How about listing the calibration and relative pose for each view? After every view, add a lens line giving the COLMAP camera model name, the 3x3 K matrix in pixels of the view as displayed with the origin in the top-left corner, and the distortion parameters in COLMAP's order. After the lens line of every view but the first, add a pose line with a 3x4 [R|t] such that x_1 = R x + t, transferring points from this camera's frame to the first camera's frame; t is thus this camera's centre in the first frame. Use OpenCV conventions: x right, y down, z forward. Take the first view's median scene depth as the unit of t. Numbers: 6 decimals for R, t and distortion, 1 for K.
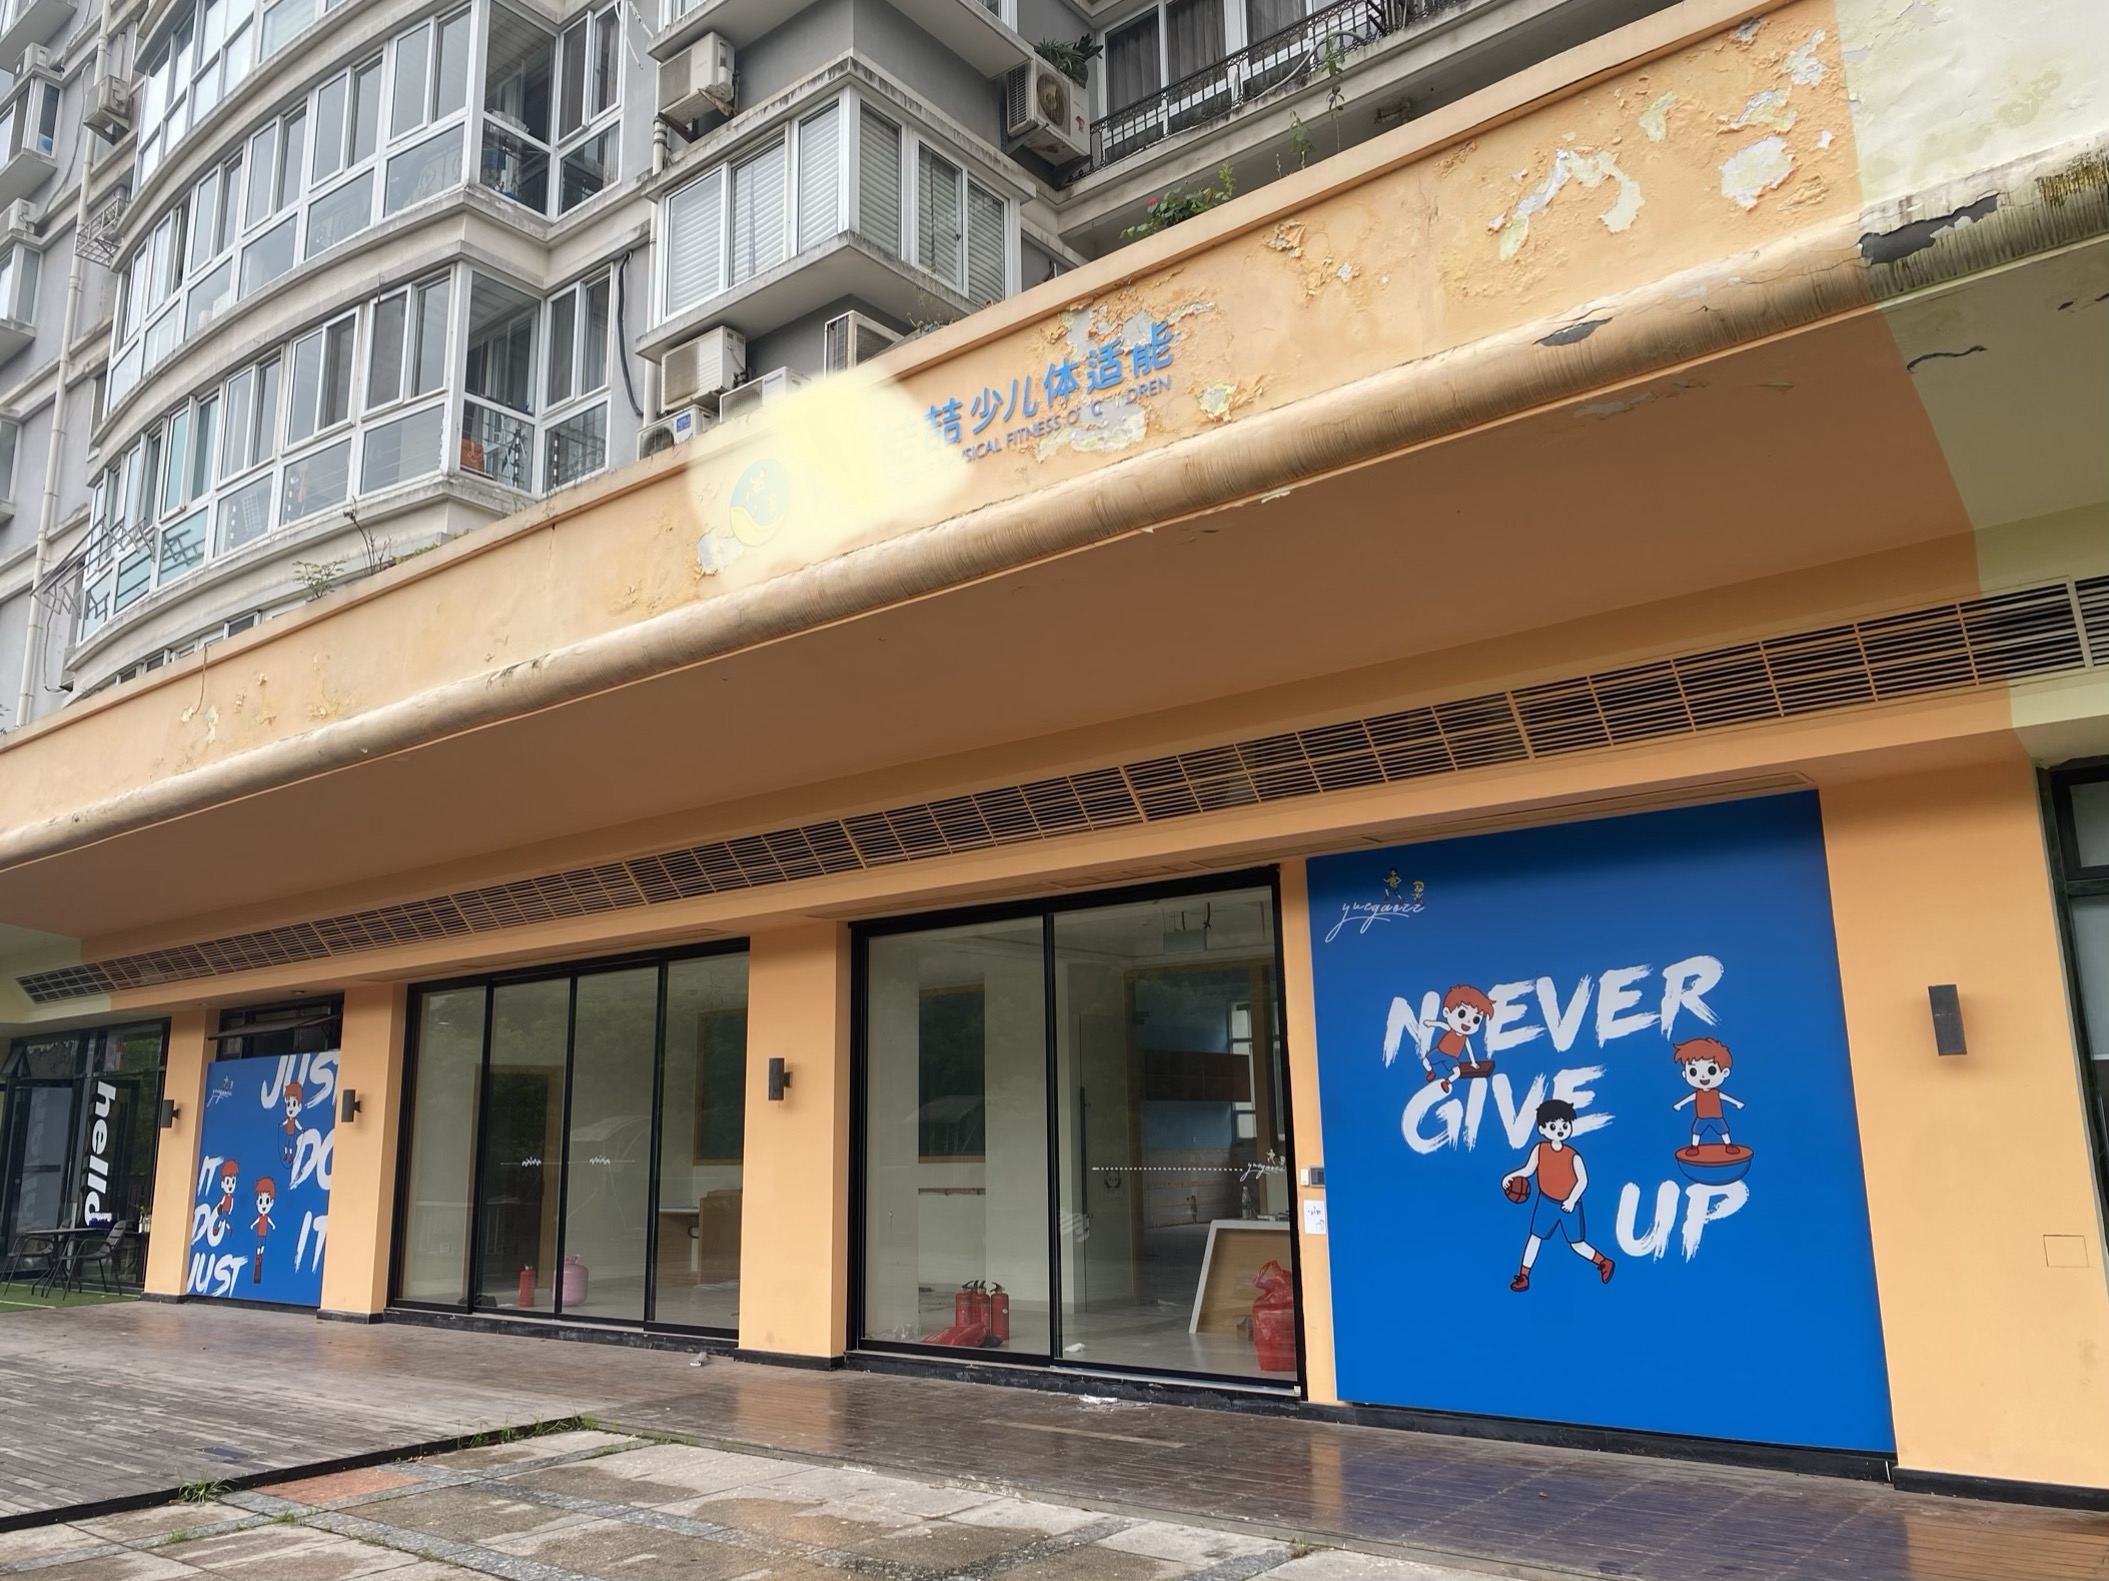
lens RADIAL K [[1601.8, 0, 1056.3], [0, 1601.8, 788.4], [0, 0, 1]] dist [0.024421, -0.000113]
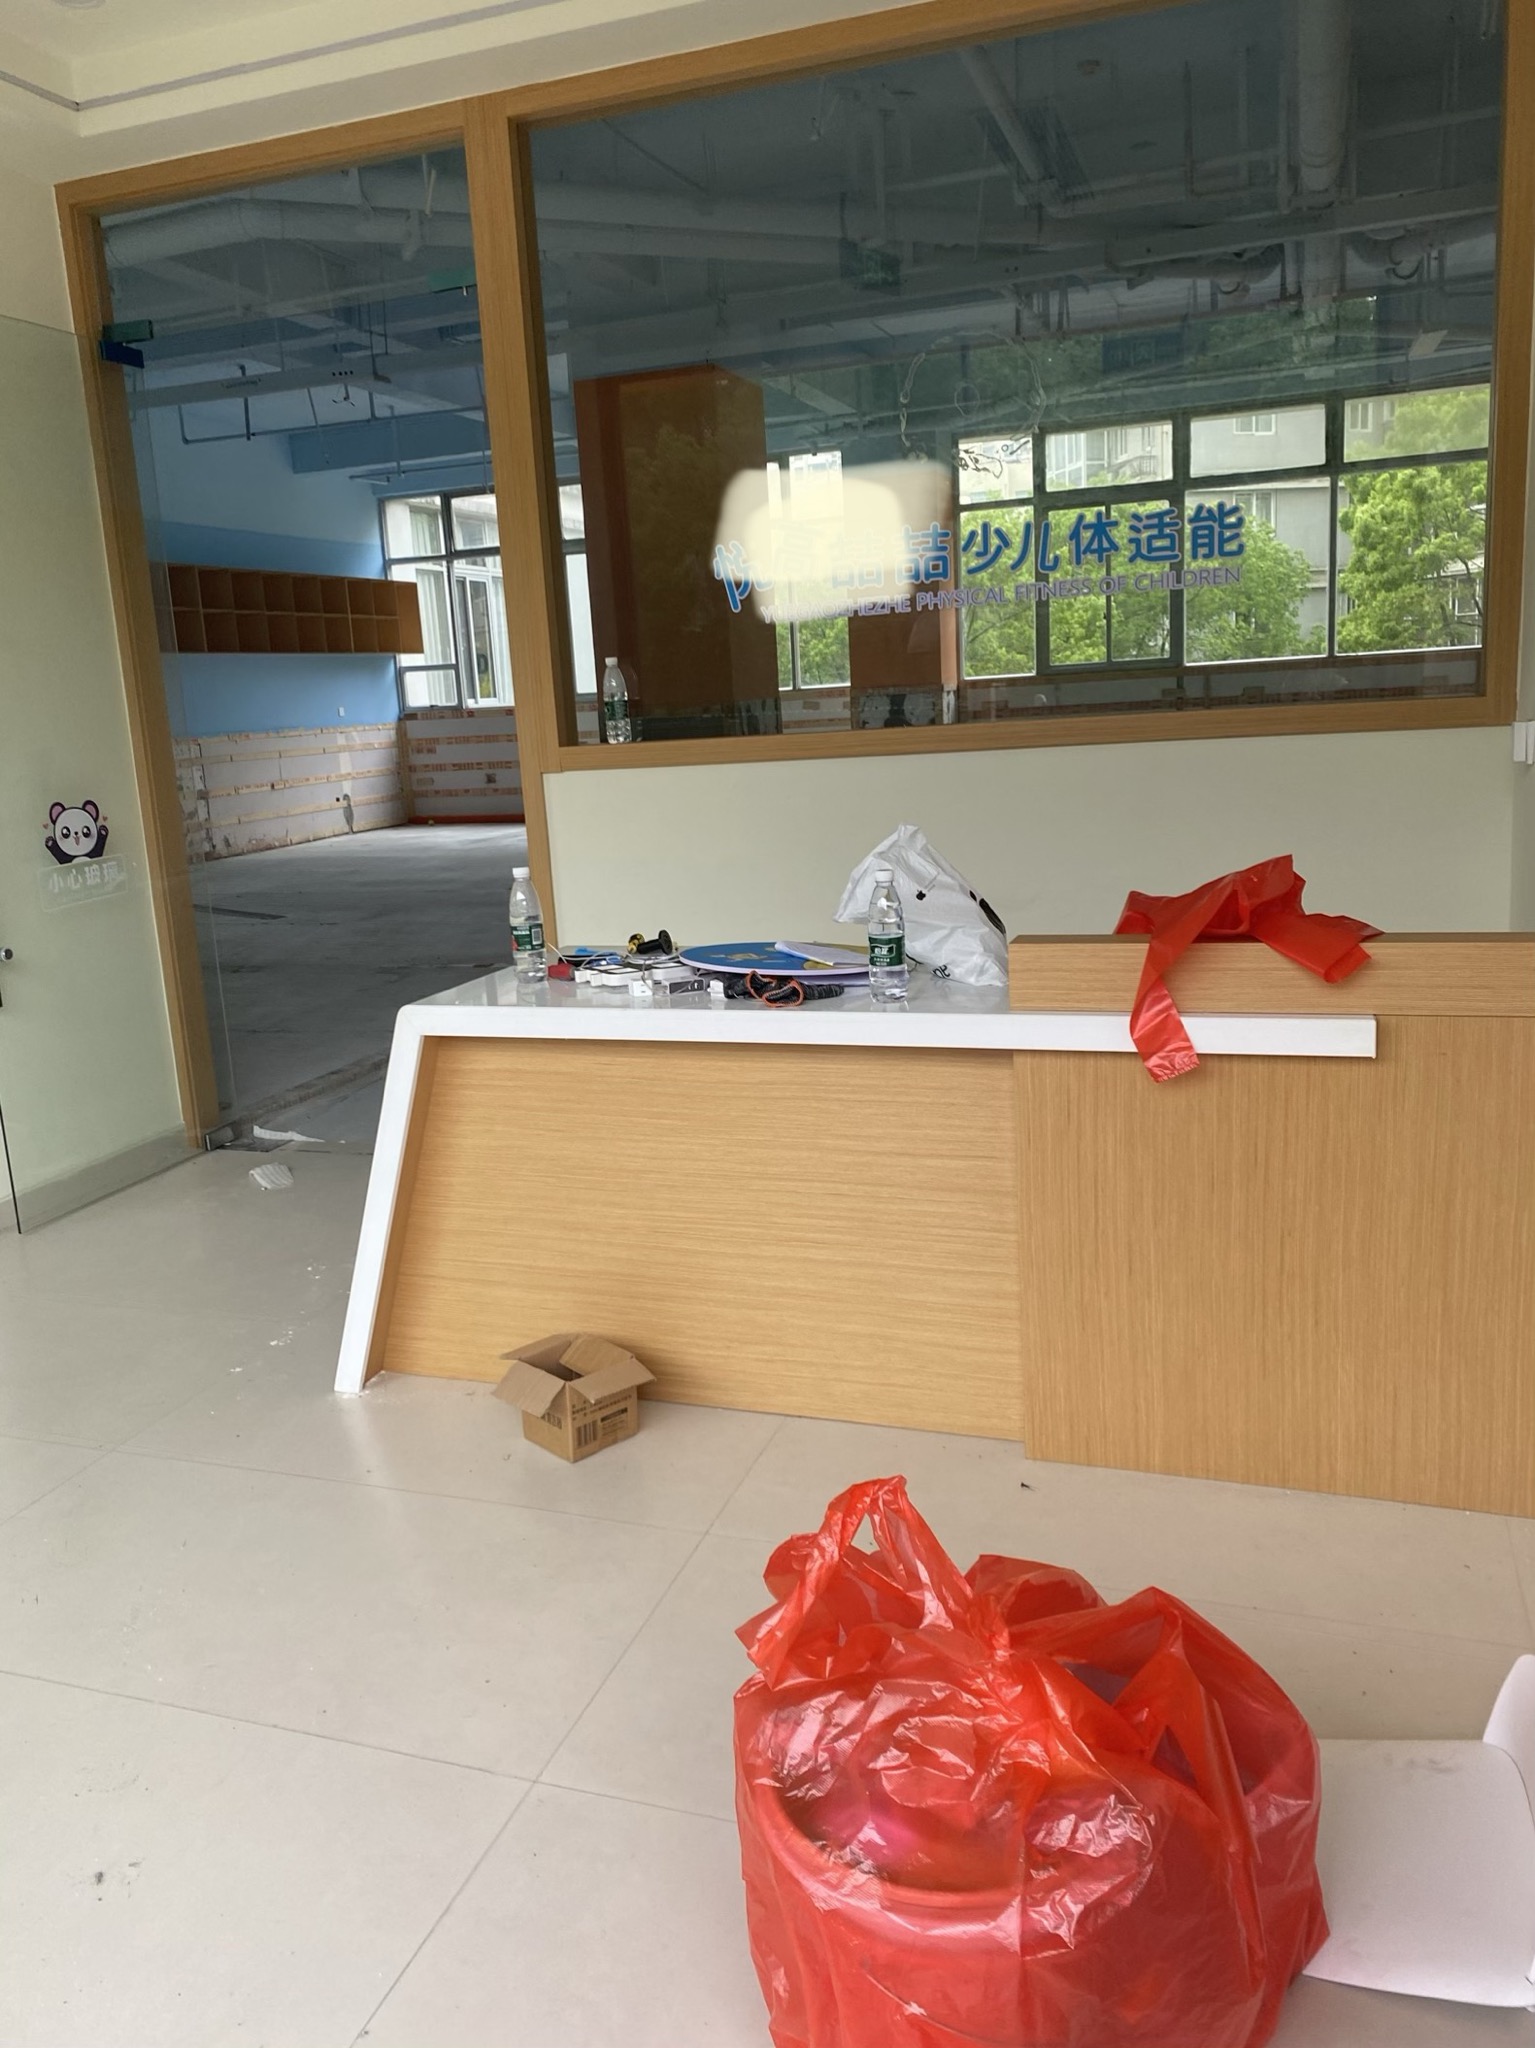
lens RADIAL K [[1555.4, 0, 762.3], [0, 1555.4, 1021.9], [0, 0, 1]] dist [0.024421, -0.000113]
pose [[0.942467, -0.098752, 0.319380, 0.032066], [-0.037502, 0.918112, 0.394543, 0.076205], [-0.332188, -0.383821, 0.861587, 0.340020]]
